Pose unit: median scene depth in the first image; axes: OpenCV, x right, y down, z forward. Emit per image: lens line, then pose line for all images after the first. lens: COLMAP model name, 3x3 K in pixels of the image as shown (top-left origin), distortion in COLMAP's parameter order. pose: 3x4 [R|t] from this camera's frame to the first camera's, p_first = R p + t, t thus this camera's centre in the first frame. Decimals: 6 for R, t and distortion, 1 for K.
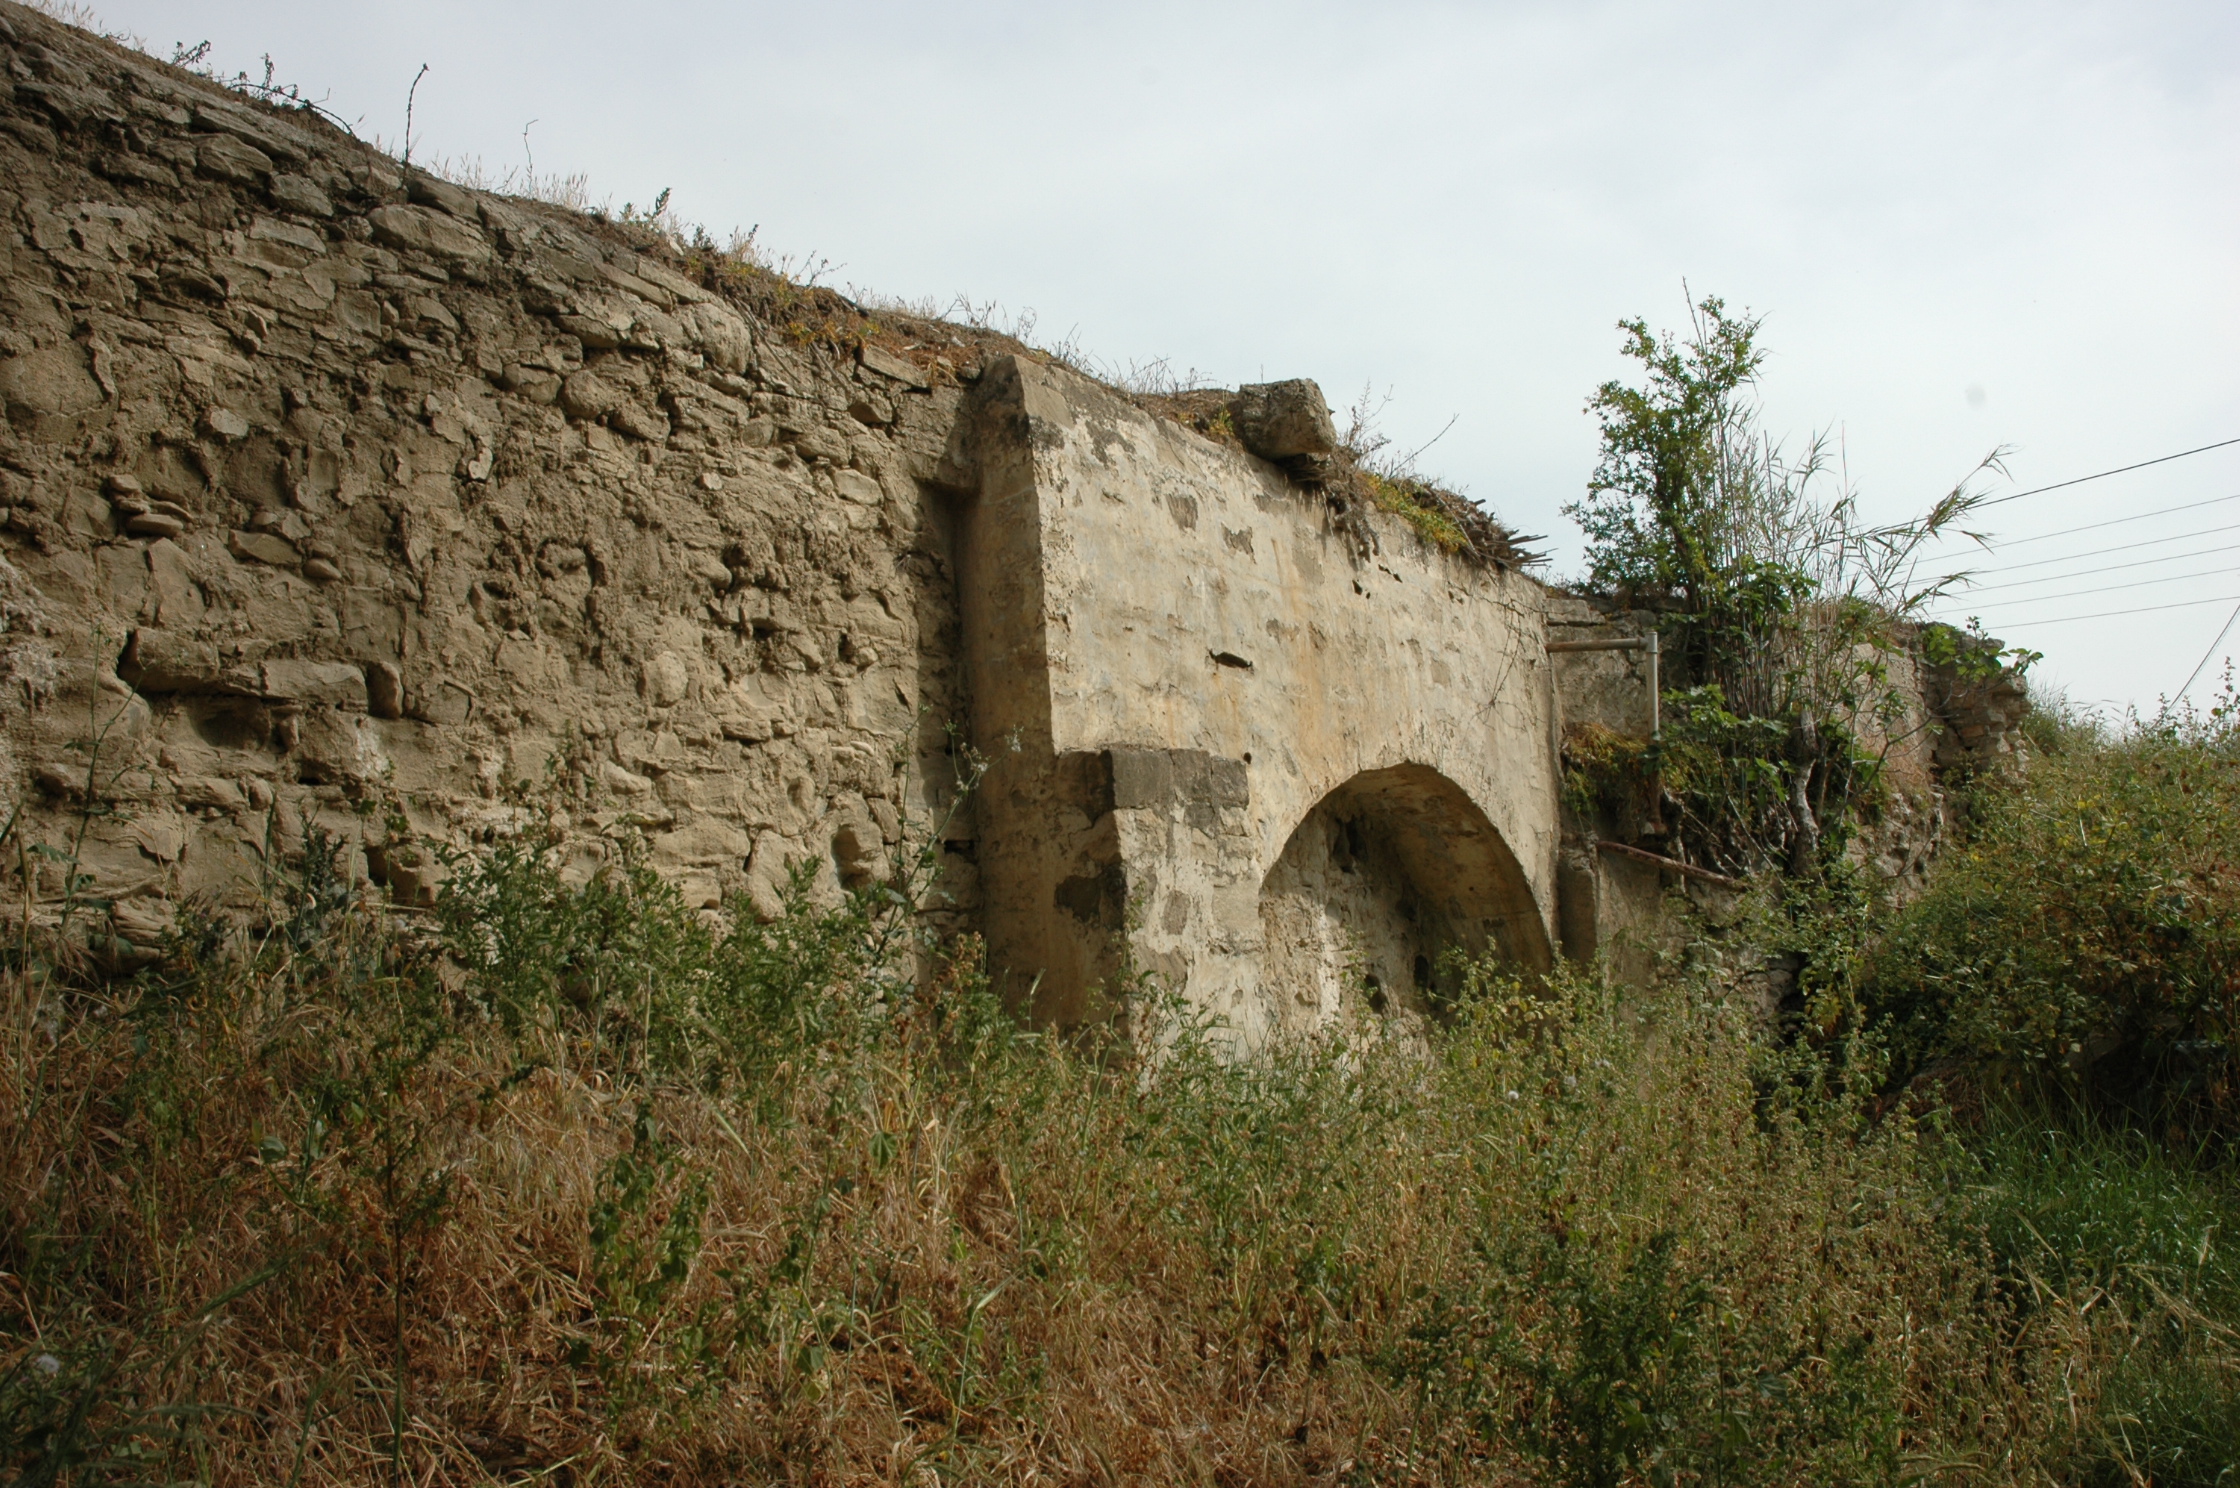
lens RADIAL K [[1720.5, 0, 1120.0], [0, 1720.5, 744.0], [0, 0, 1]] dist [-0.179276, 0.171453]
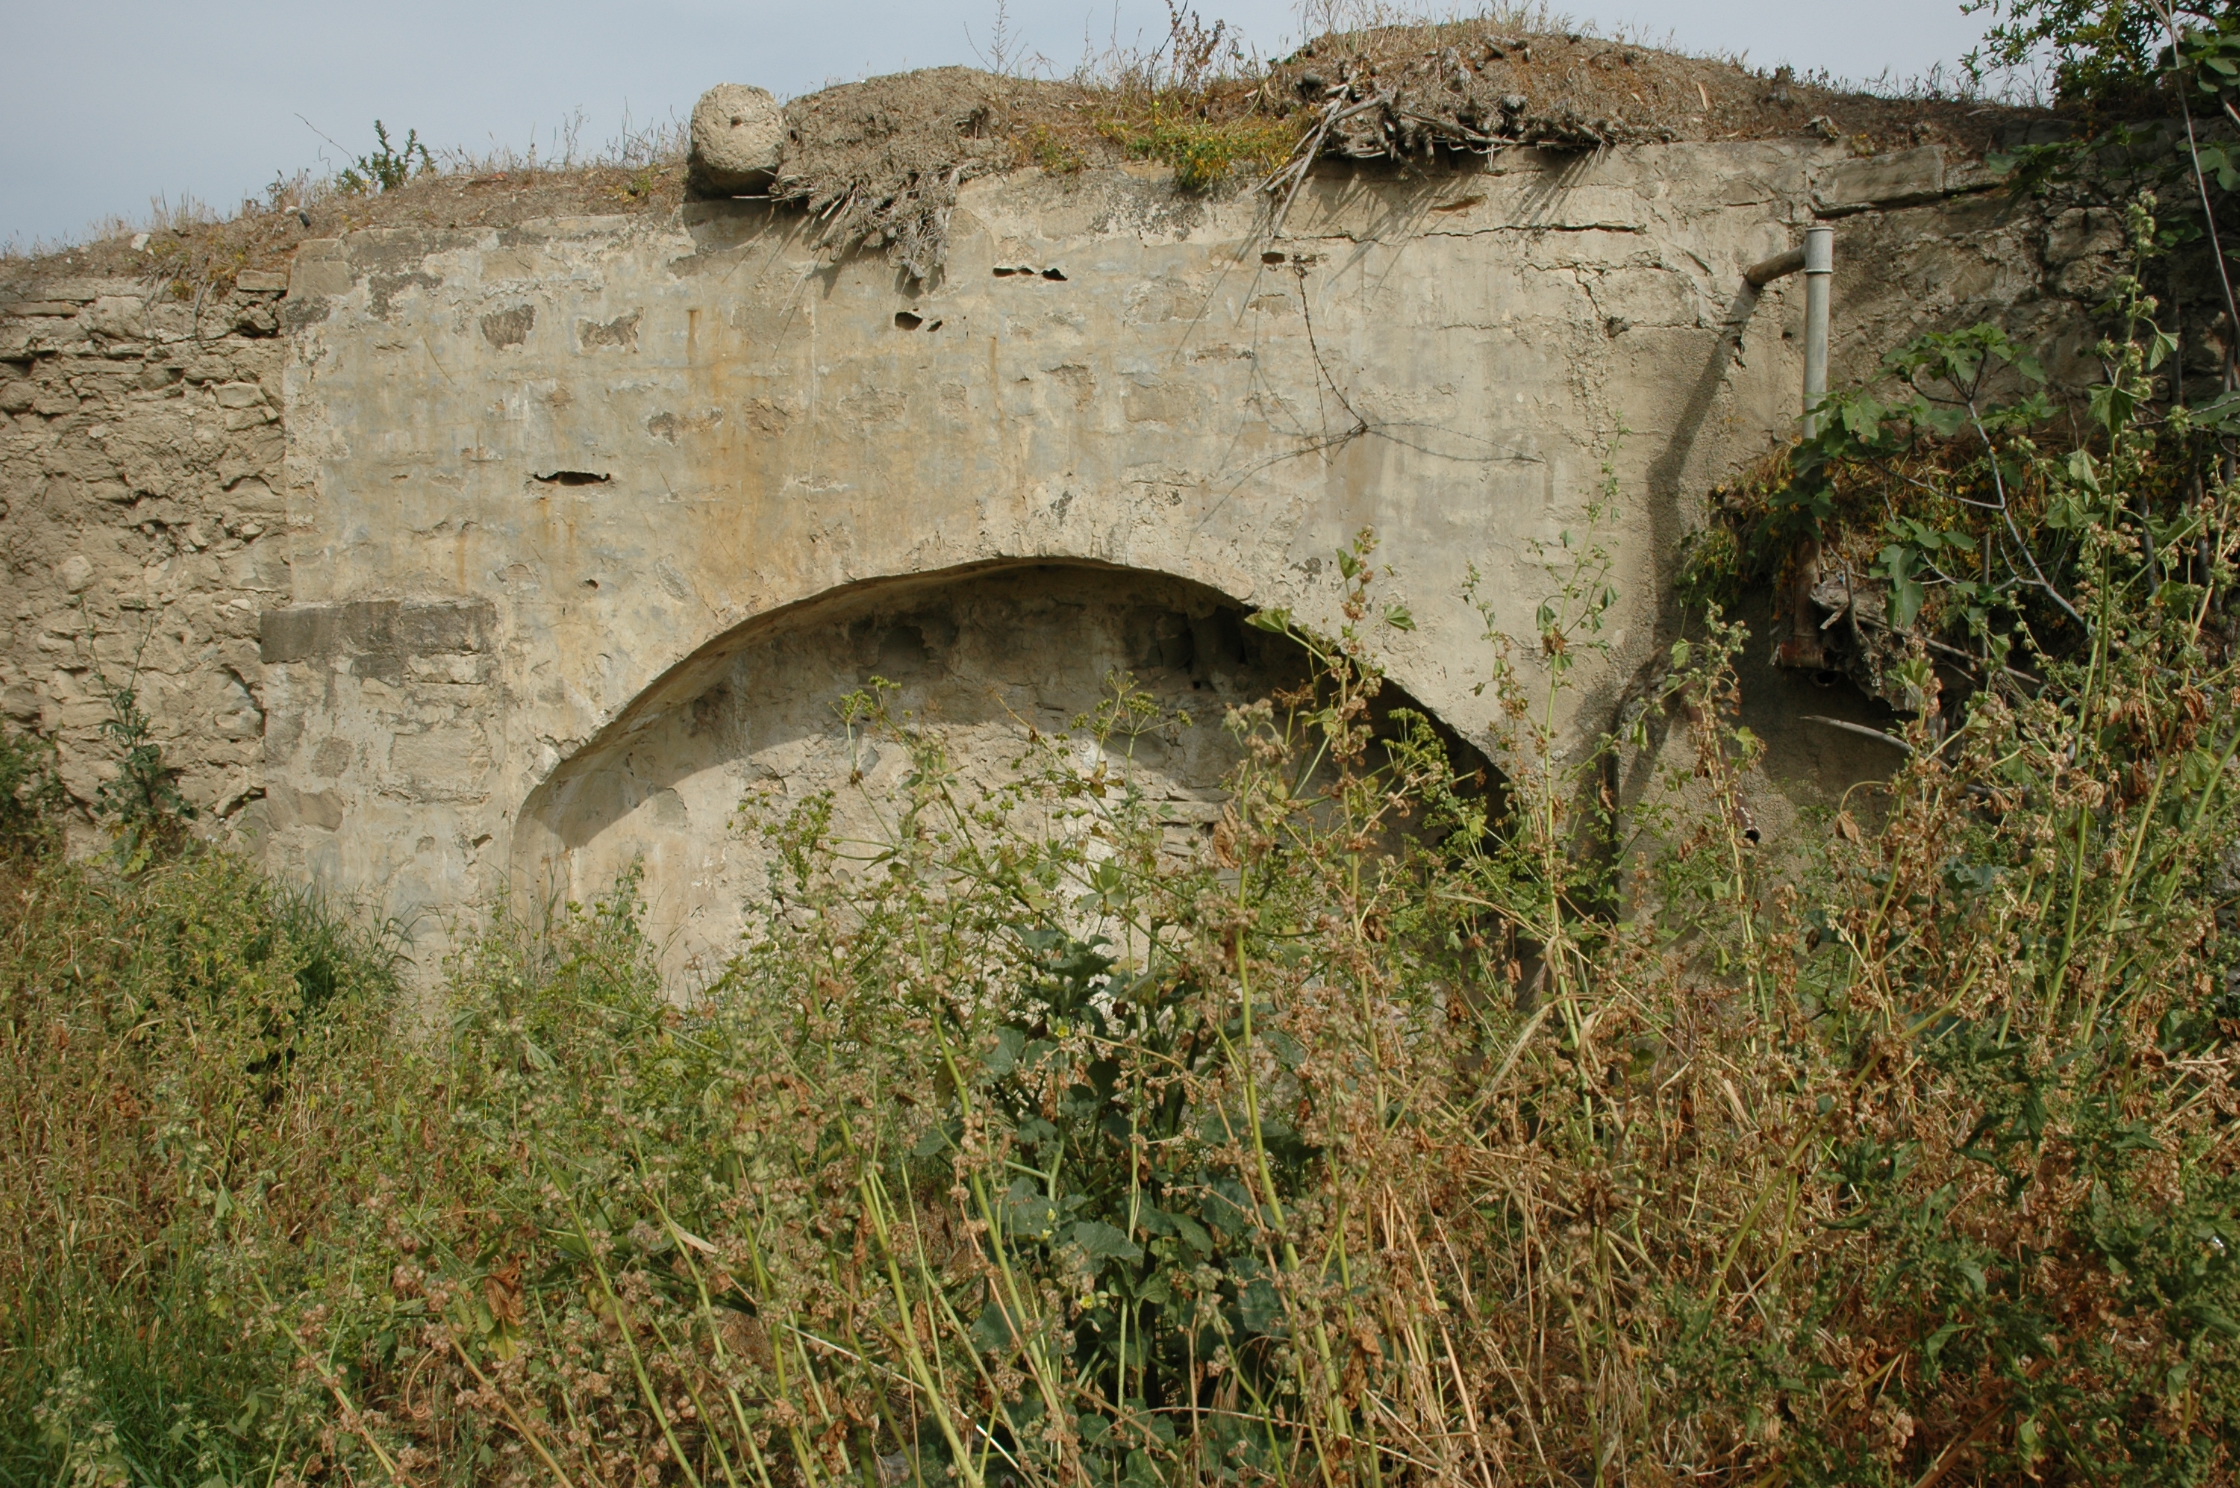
lens RADIAL K [[1720.5, 0, 1120.0], [0, 1720.5, 744.0], [0, 0, 1]] dist [-0.179276, 0.171453]
pose [[0.335409, 0.134868, -0.932369, 1.108196], [0.100457, 0.978936, 0.177742, -0.044565], [0.936701, -0.153279, 0.314796, 1.064677]]
